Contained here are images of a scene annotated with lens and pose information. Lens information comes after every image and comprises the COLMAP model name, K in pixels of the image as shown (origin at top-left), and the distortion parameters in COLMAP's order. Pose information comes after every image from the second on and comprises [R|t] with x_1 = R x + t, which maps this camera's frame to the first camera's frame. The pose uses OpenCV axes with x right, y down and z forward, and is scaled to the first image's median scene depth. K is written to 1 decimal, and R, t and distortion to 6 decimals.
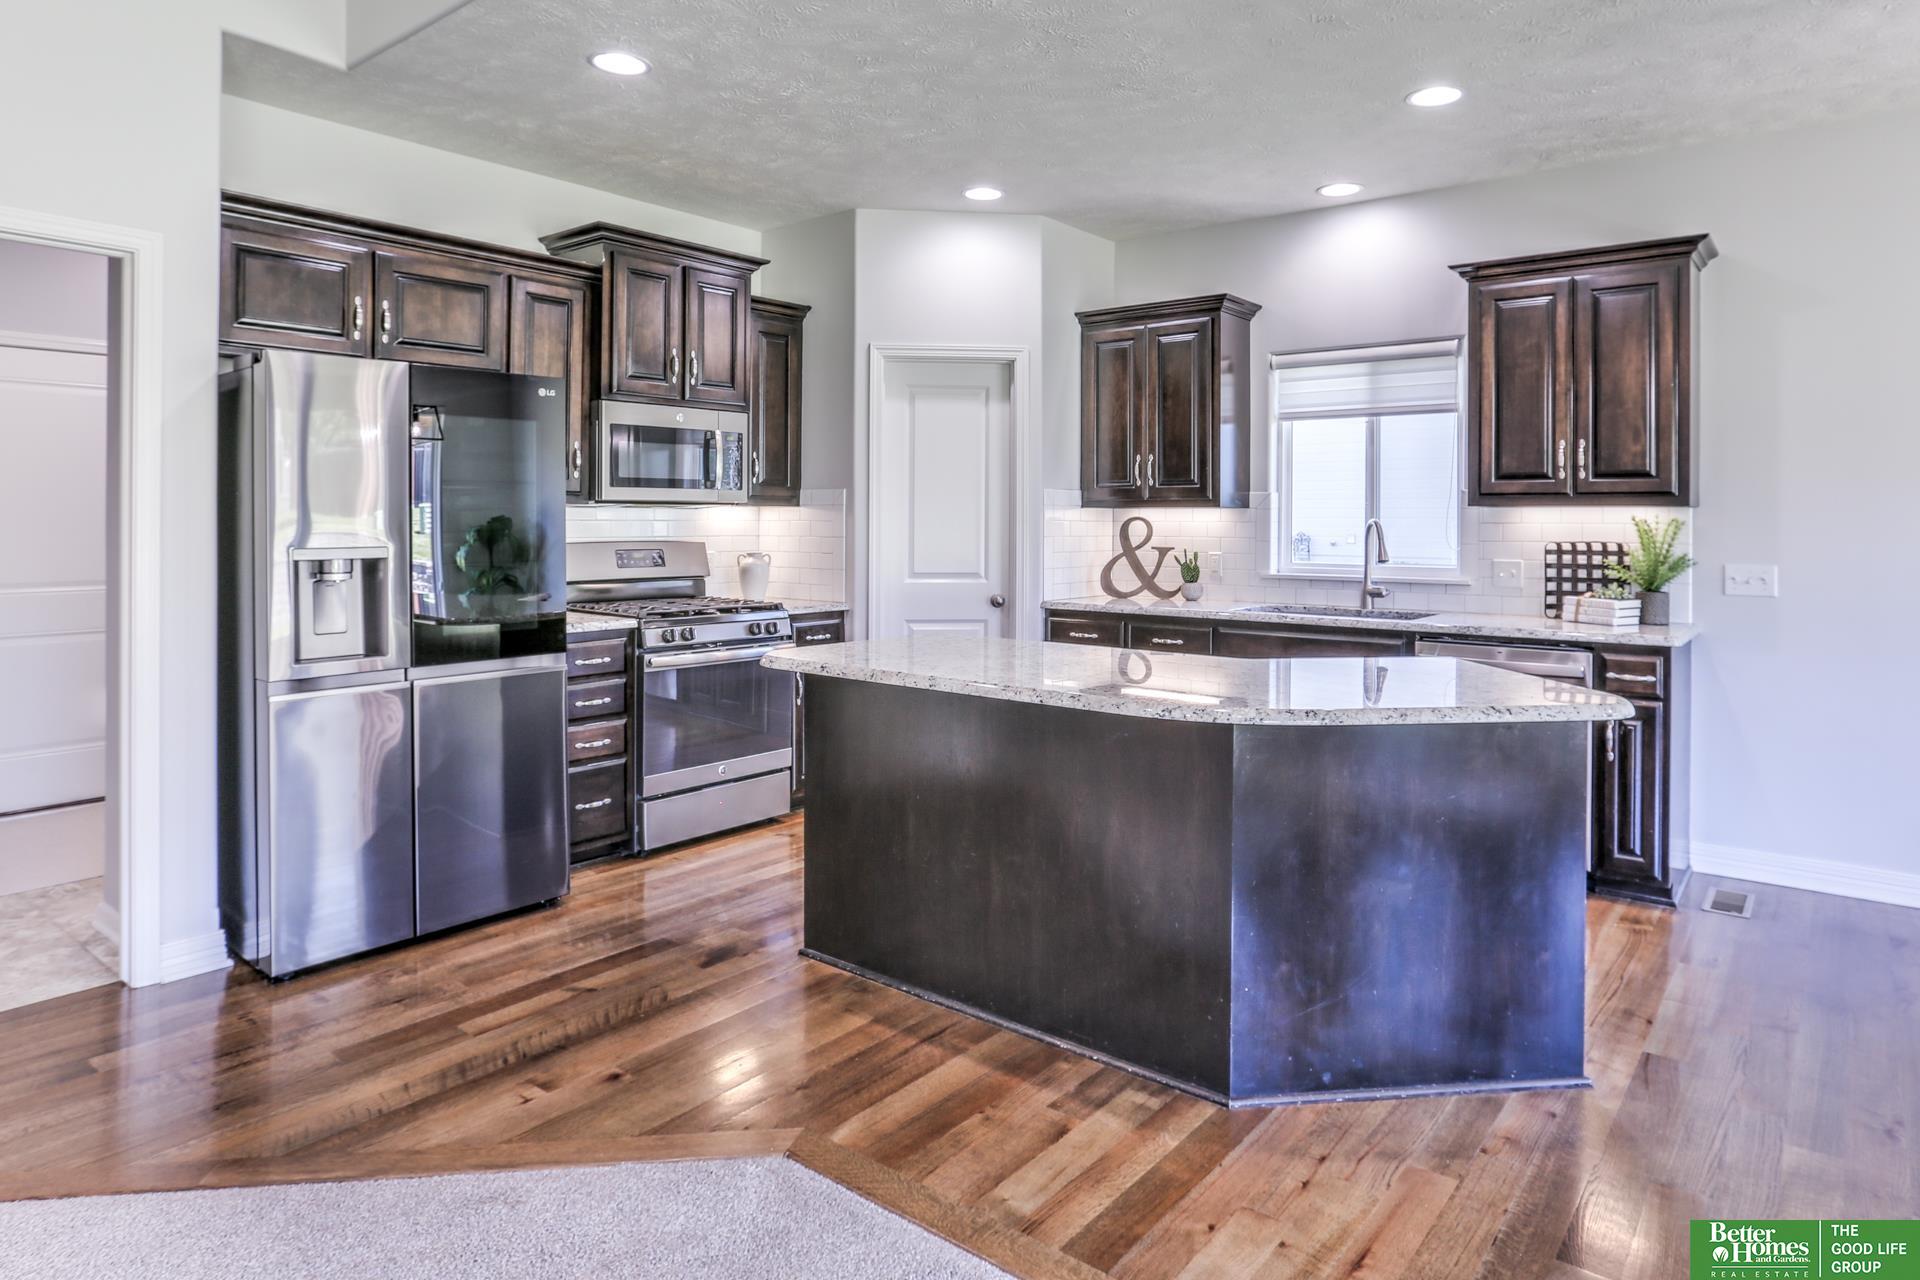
lens RADIAL K [[1131.8, 0, 985.6], [0, 1131.8, 517.8], [0, 0, 1]] dist [-0.018135, 0.004599]
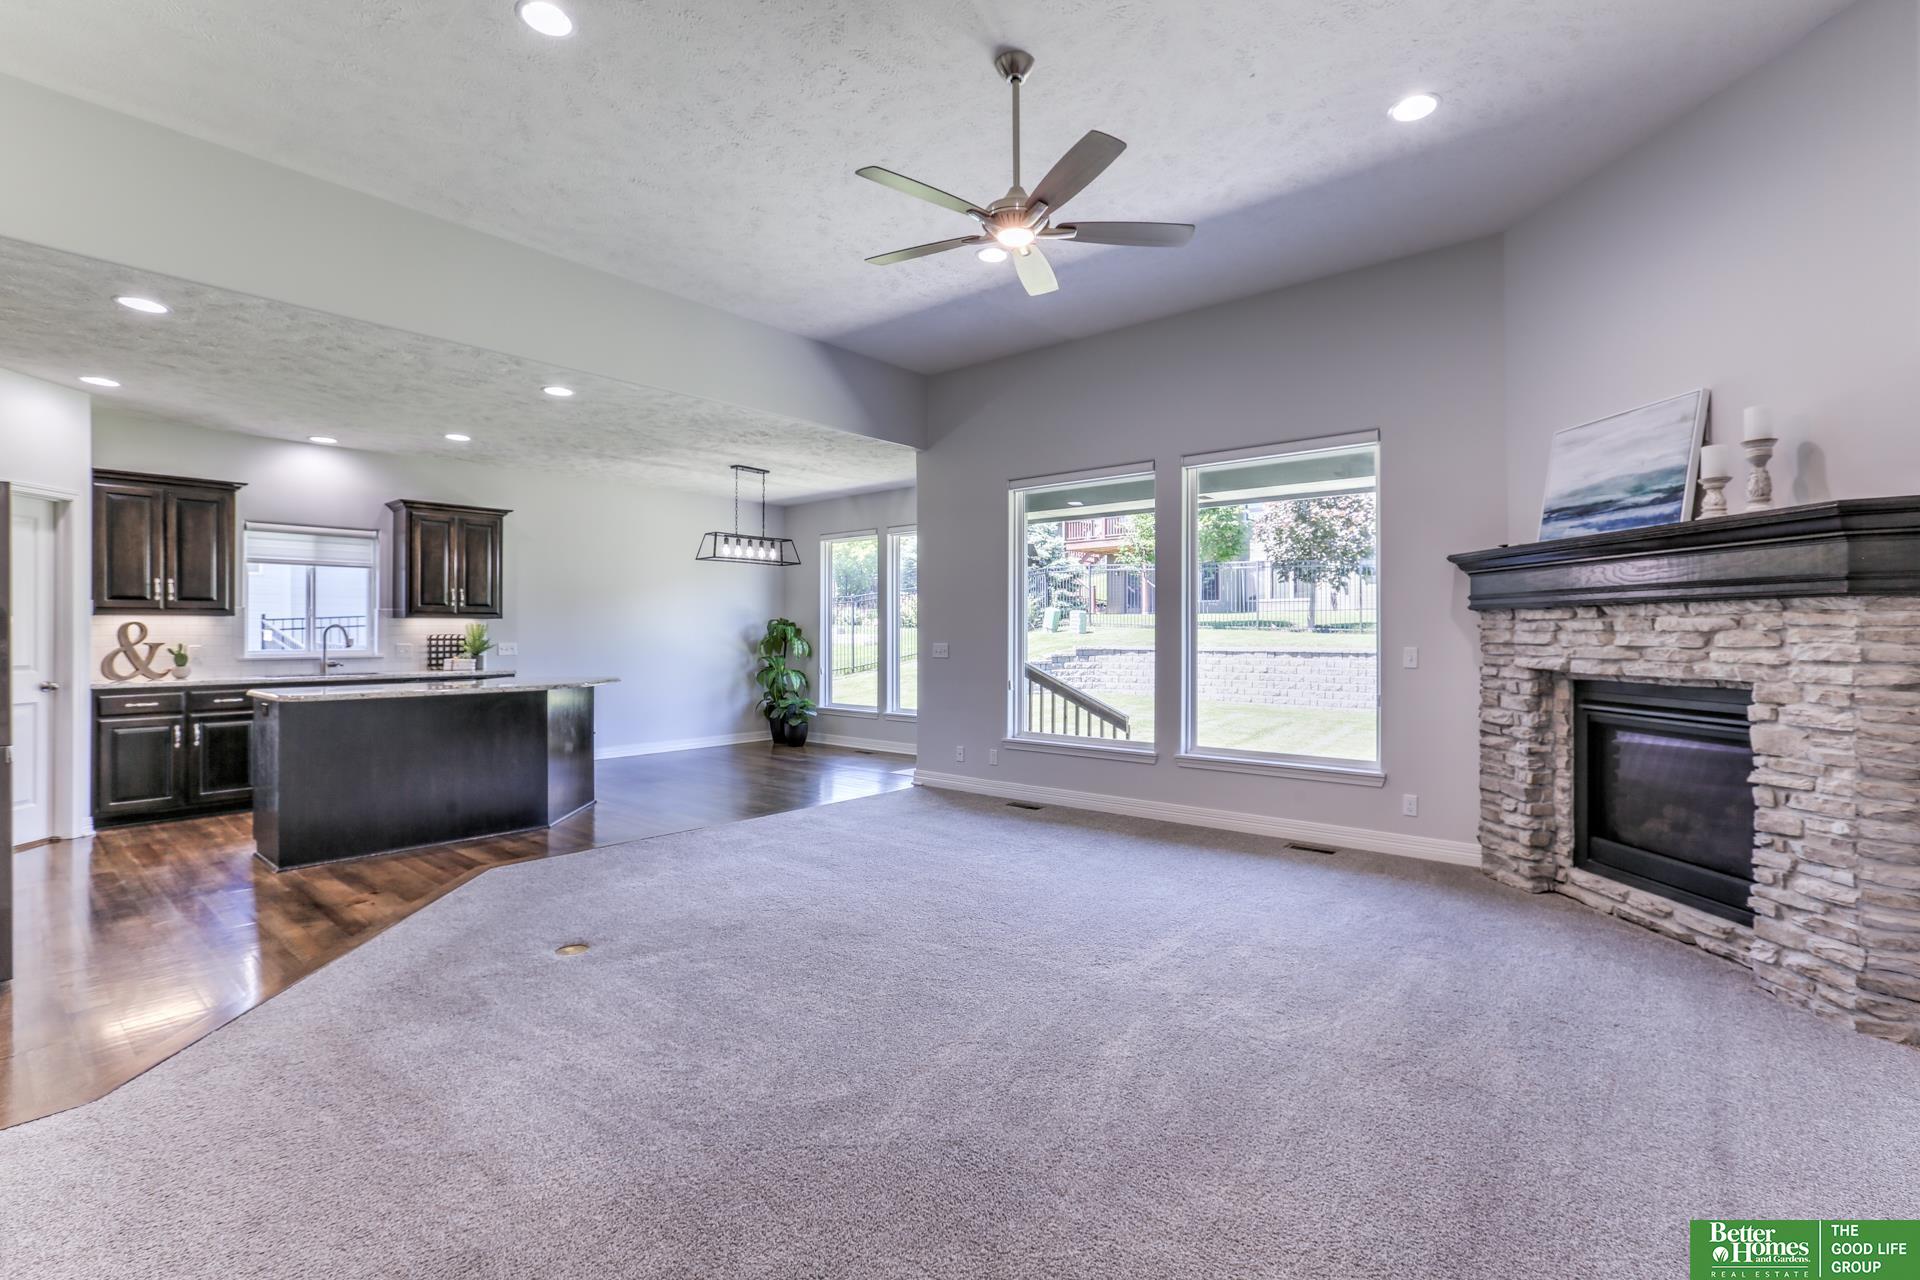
lens RADIAL K [[875.0, 0, 944.9], [0, 875.0, 629.0], [0, 0, 1]] dist [-0.034119, 0.018341]
pose [[0.060399, -0.001071, 0.998174, -1.113246], [-0.000141, 0.999999, 0.001081, 0.008827], [-0.998174, -0.000206, 0.060398, -0.074961]]
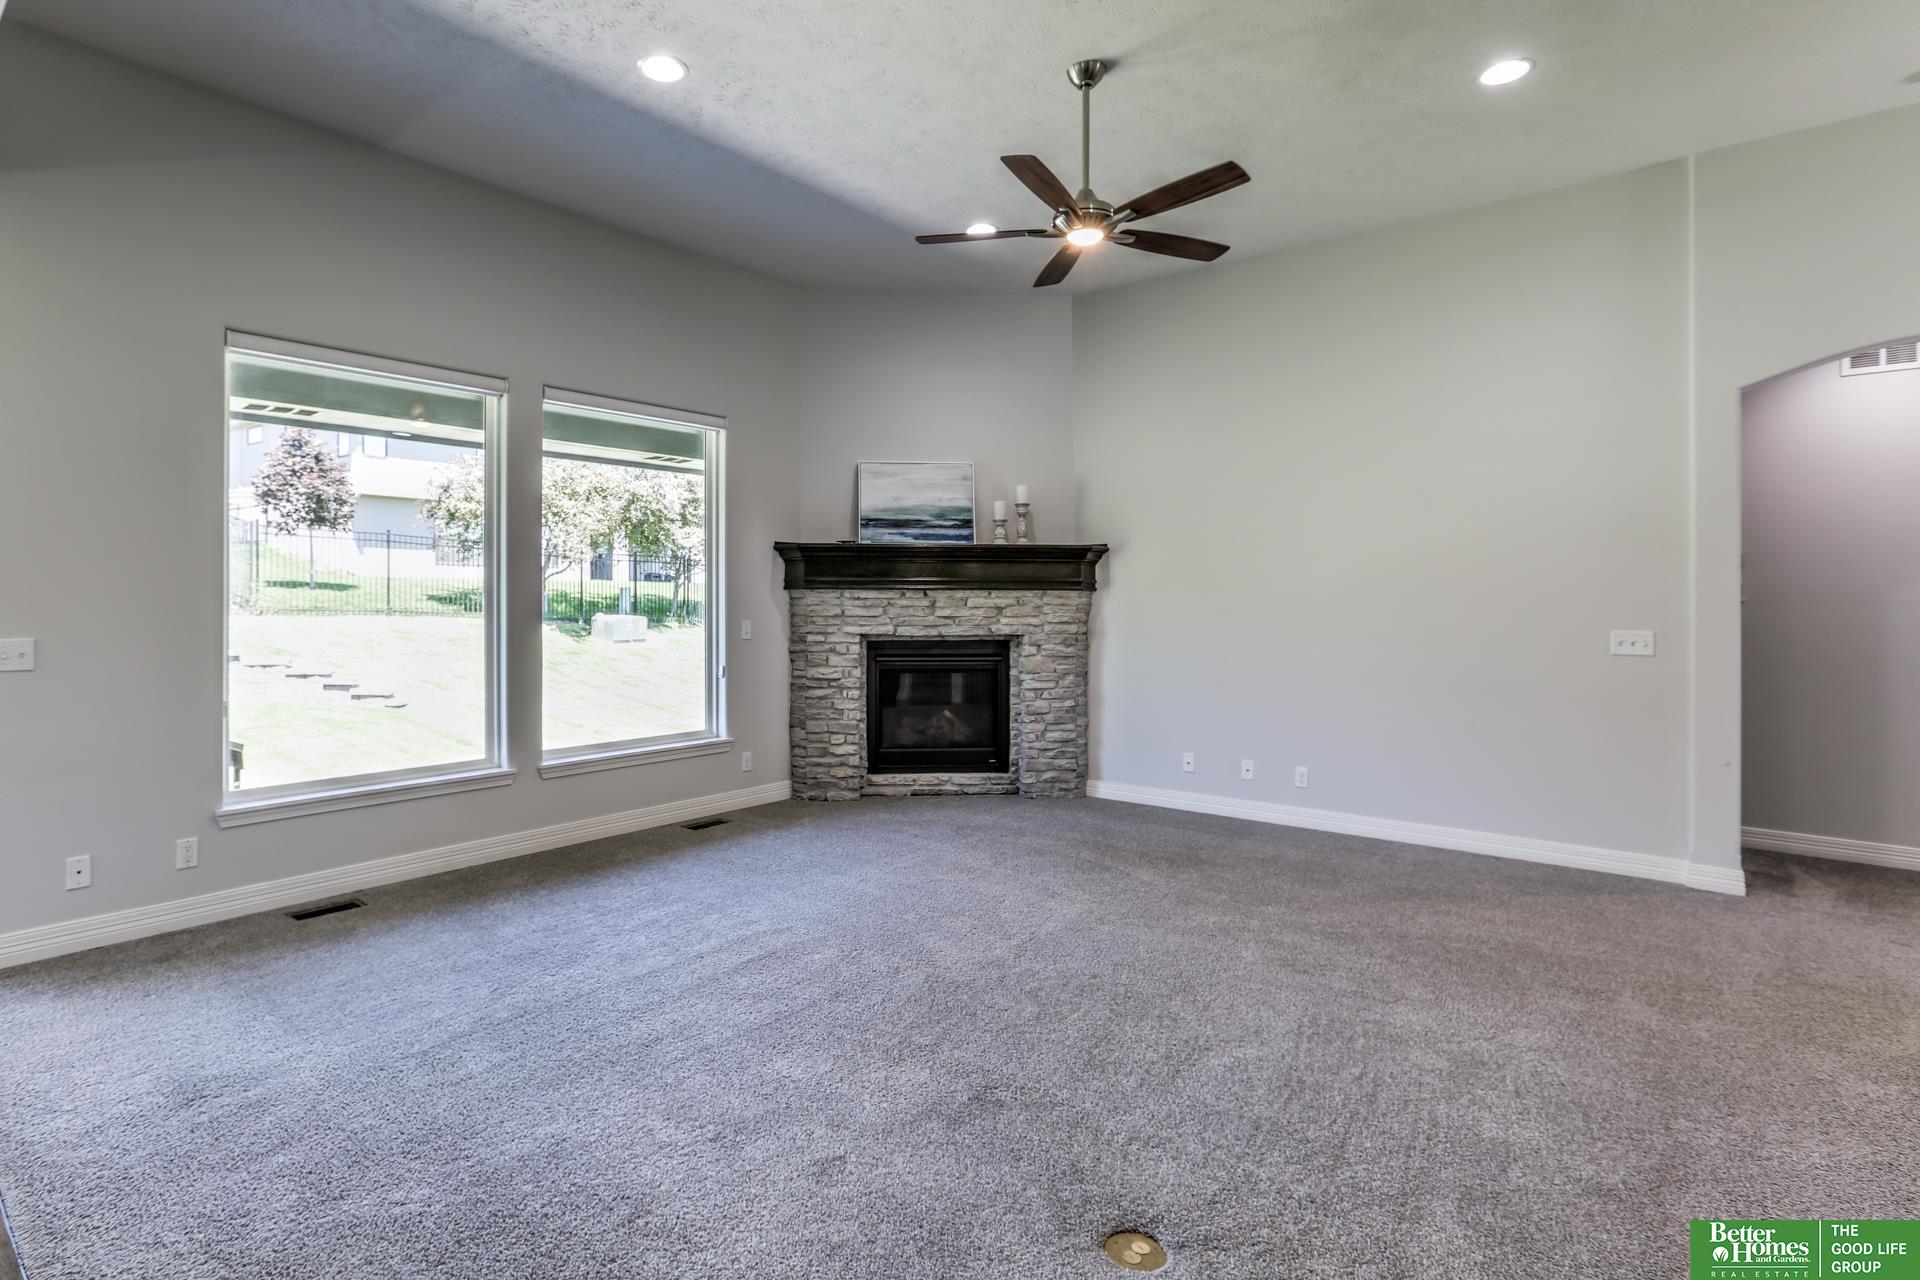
lens RADIAL K [[962.1, 0, 853.5], [0, 962.1, 603.8], [0, 0, 1]] dist [-0.020828, 0.004550]
pose [[-0.998139, -0.006108, 0.060668, -0.227187], [-0.005674, 0.999957, 0.007324, -0.002265], [-0.060710, 0.006966, -0.998131, 0.744944]]
